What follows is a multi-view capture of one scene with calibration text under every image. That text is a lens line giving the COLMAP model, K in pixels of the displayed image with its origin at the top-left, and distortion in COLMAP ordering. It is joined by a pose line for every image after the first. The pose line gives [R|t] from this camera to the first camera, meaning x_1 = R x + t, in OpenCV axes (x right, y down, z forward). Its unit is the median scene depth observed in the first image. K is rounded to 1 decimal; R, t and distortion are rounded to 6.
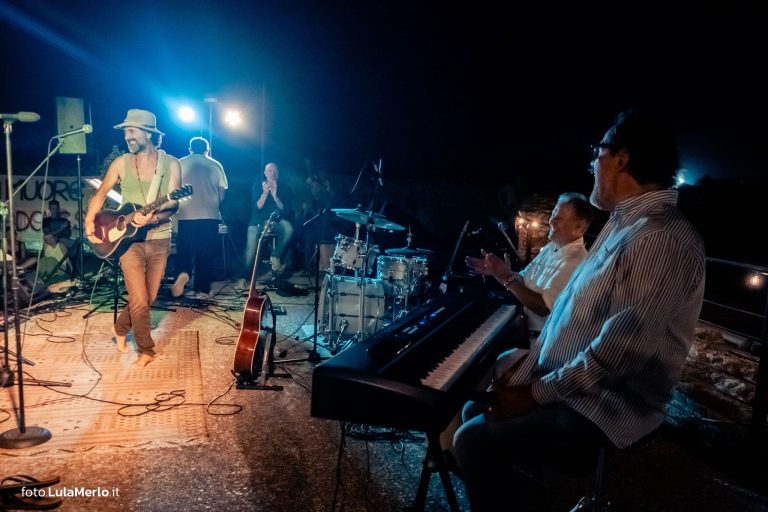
lens RADIAL K [[631.6, 0, 386.5], [0, 631.6, 257.3], [0, 0, 1]] dist [-0.039231, 0.043528]
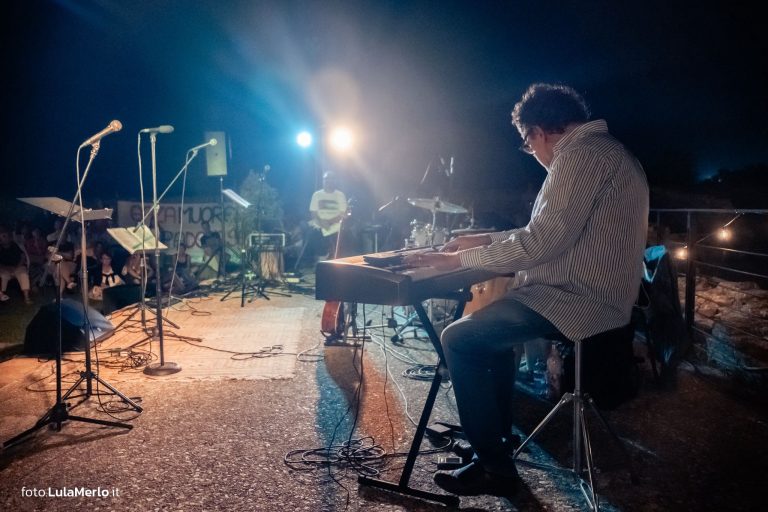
lens RADIAL K [[631.6, 0, 383.4], [0, 631.6, 255.3], [0, 0, 1]] dist [-0.039231, 0.043528]
pose [[0.960276, -0.040470, -0.276103, 0.214583], [0.014413, 0.995300, -0.095759, 0.156774], [0.278680, 0.087976, 0.956346, -0.143356]]
